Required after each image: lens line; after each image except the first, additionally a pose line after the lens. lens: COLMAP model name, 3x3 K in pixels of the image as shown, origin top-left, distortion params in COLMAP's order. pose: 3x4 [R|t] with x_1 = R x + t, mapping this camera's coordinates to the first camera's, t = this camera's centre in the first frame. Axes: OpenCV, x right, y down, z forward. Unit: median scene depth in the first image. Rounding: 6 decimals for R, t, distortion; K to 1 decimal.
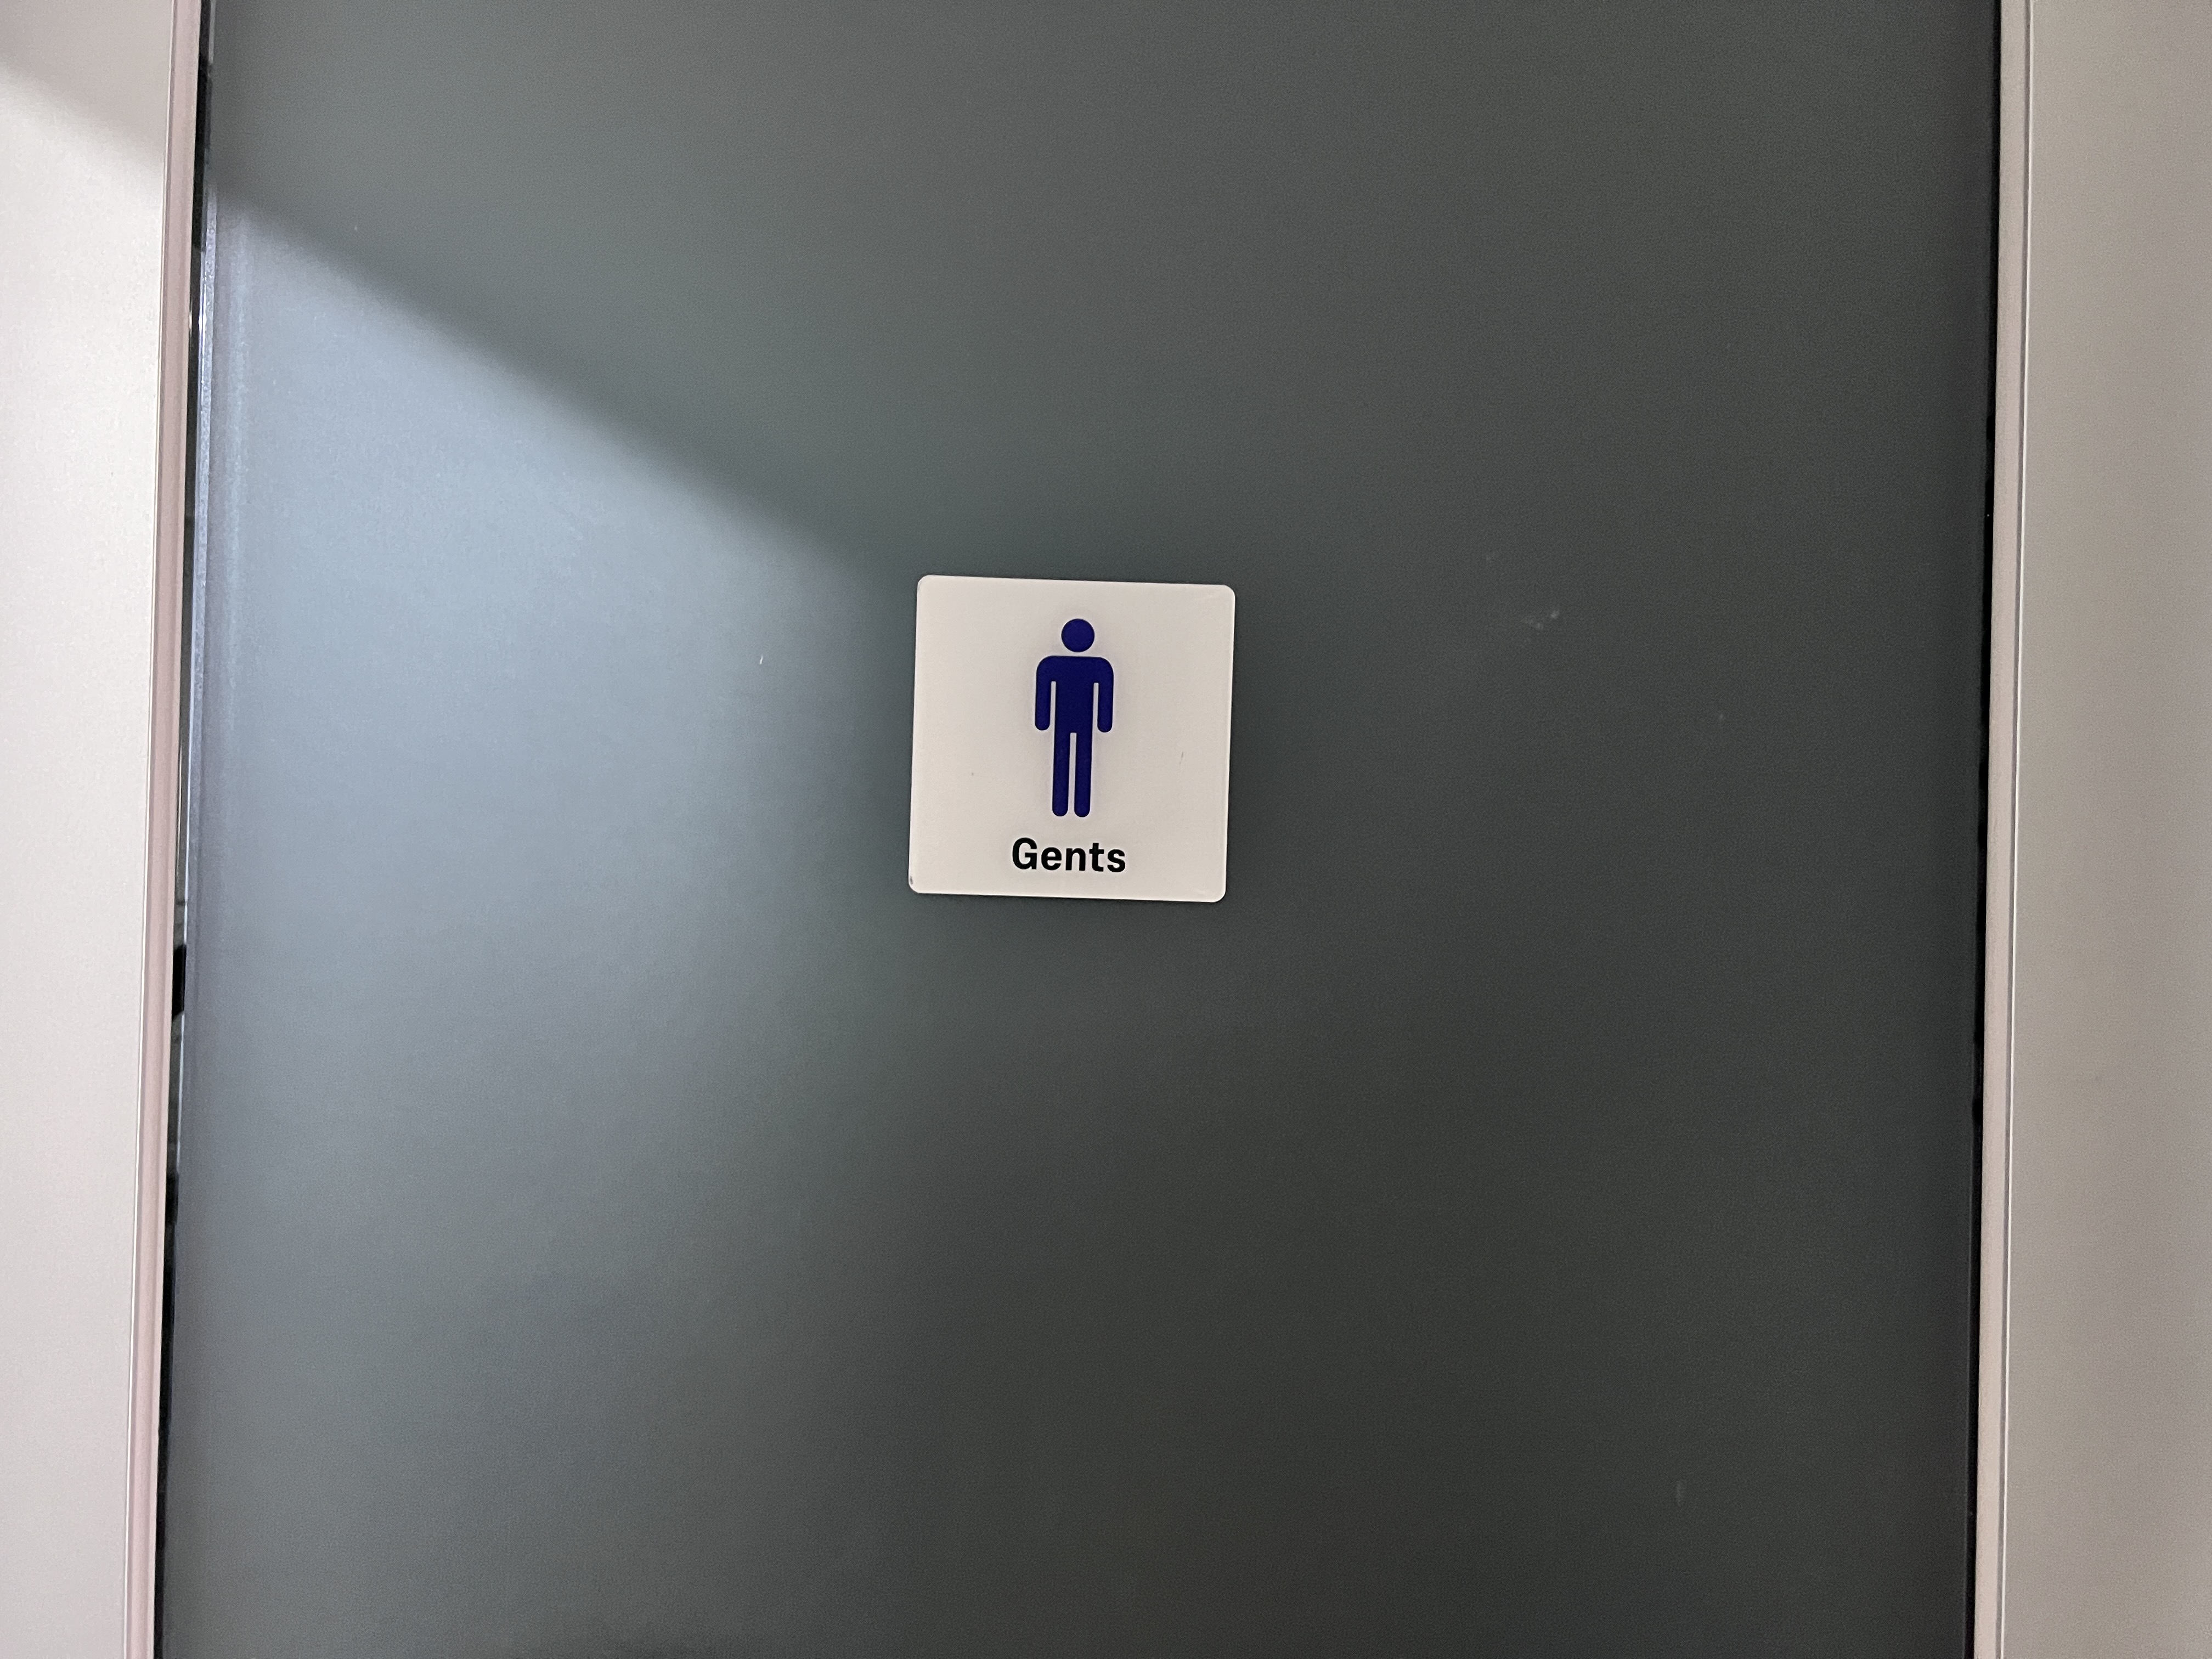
lens RADIAL K [[1668.6, 0, 1106.9], [0, 1668.6, 834.7], [0, 0, 1]] dist [0.016566, 0.019394]
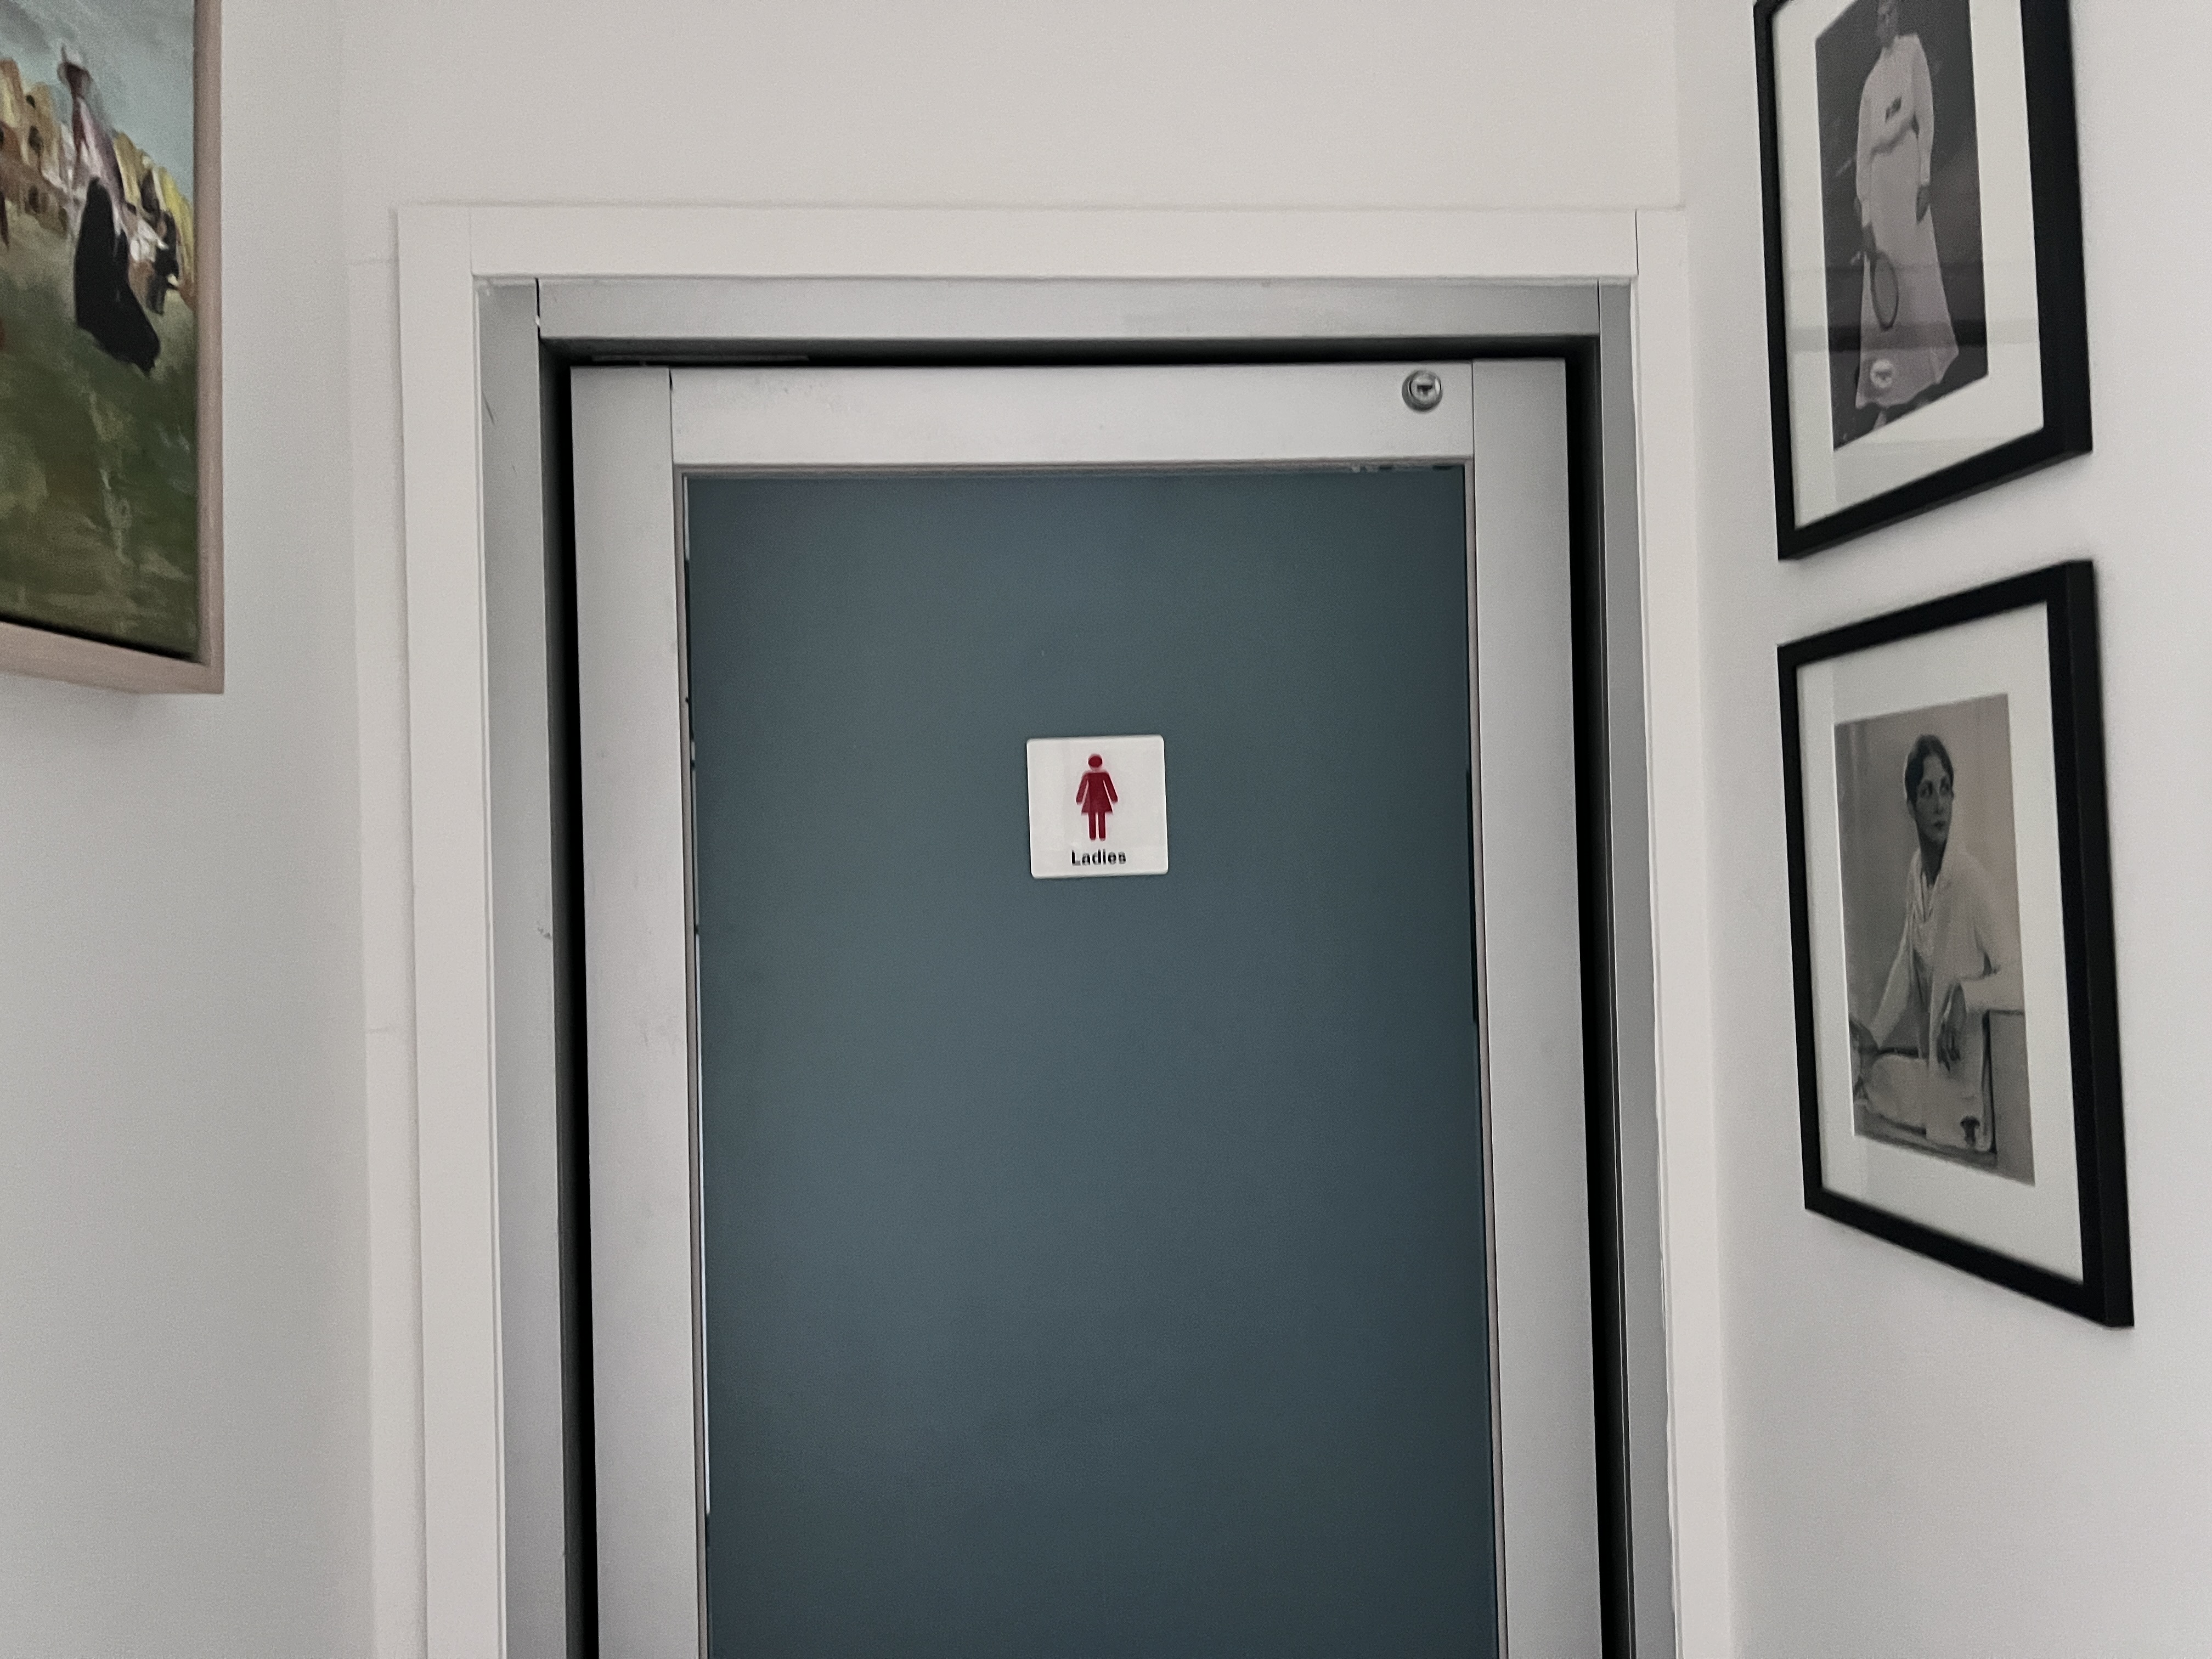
lens RADIAL K [[1668.6, 0, 1105.7], [0, 1668.6, 825.7], [0, 0, 1]] dist [0.016566, 0.019394]
pose [[0.997235, -0.070980, 0.021989, -0.061432], [0.071012, 0.997475, -0.000700, -0.028507], [-0.021884, 0.002259, 0.999758, -1.322797]]
